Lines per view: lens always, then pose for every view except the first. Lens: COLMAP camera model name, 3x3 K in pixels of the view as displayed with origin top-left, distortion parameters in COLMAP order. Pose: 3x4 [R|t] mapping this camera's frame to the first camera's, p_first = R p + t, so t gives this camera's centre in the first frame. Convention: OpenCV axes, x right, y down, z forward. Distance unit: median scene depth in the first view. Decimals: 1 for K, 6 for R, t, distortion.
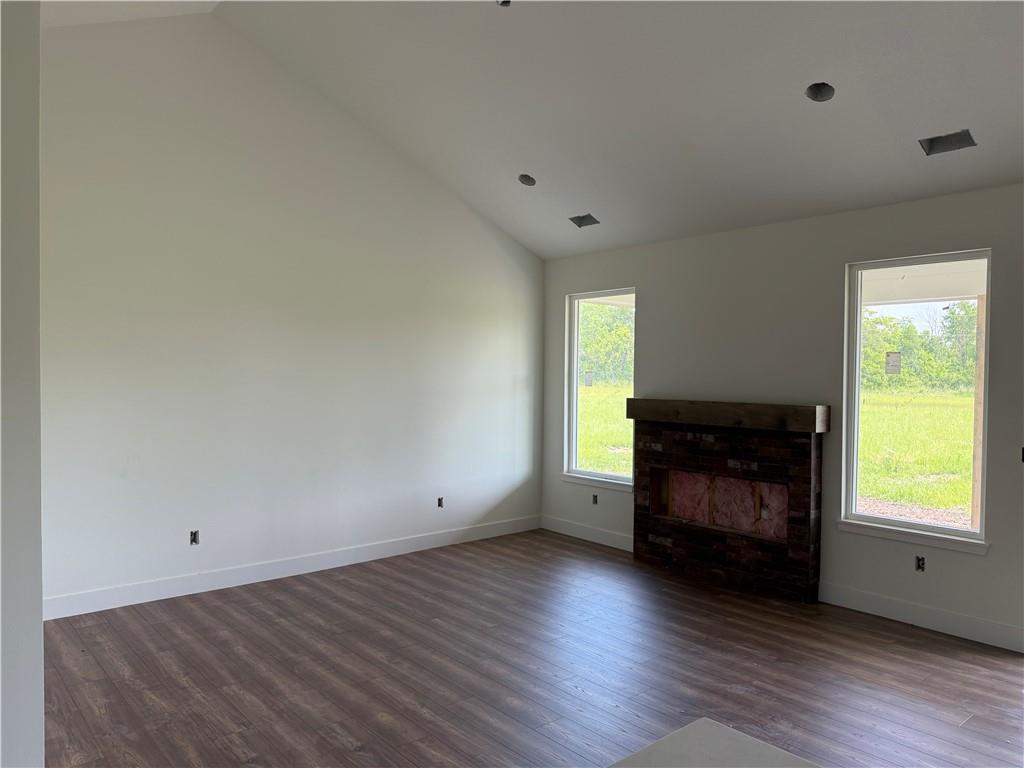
lens RADIAL K [[719.1, 0, 515.1], [0, 719.1, 391.7], [0, 0, 1]] dist [-0.005644, -0.006683]
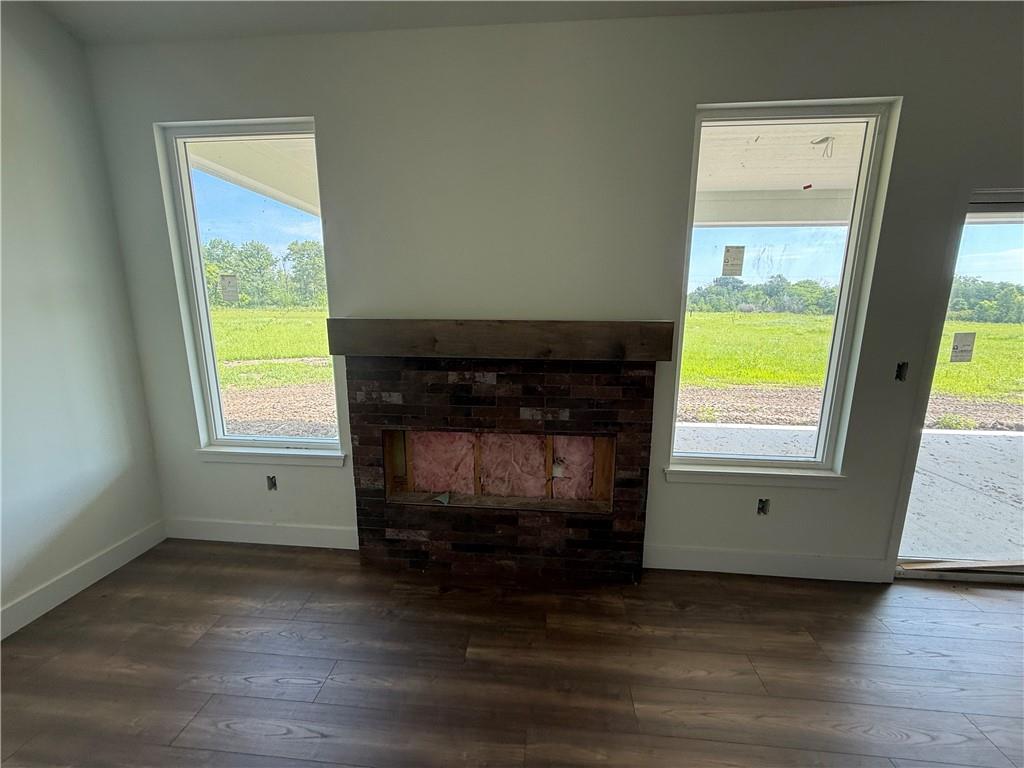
lens RADIAL K [[412.4, 0, 512.0], [0, 412.4, 384.0], [0, 0, 1]] dist [0.000364, -0.000082]
pose [[0.722062, -0.139669, 0.677584, 0.035506], [0.020828, 0.983354, 0.180502, 0.003748], [-0.691515, -0.116221, 0.712951, 0.715664]]
